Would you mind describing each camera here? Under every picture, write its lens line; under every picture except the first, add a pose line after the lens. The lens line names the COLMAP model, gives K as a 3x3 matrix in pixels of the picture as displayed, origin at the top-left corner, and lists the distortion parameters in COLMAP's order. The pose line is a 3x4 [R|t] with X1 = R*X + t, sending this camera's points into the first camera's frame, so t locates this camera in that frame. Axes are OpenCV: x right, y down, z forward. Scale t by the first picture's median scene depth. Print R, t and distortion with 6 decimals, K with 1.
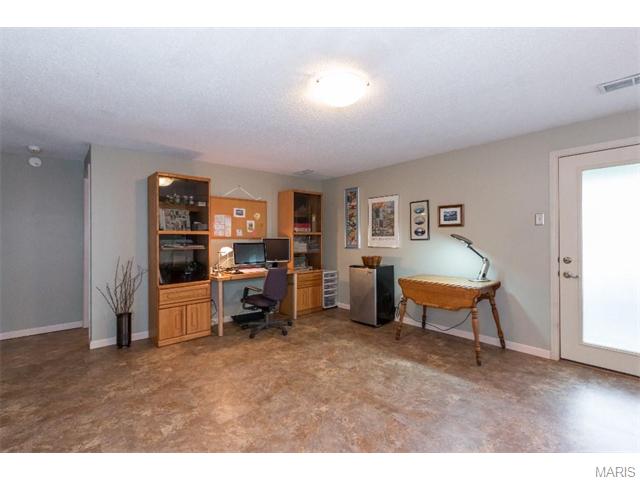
lens RADIAL K [[291.7, 0, 316.1], [0, 291.7, 240.1], [0, 0, 1]] dist [0.002568, 0.000306]
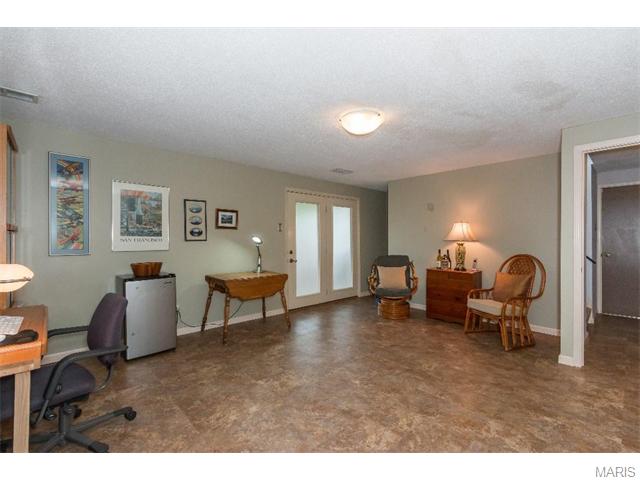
lens RADIAL K [[291.7, 0, 316.1], [0, 291.7, 240.1], [0, 0, 1]] dist [0.002568, 0.000306]
pose [[-0.029392, 0.001597, 0.999567, -0.624449], [0.005563, 0.999983, -0.001434, 0.000764], [-0.999552, 0.005519, -0.029400, 0.646873]]
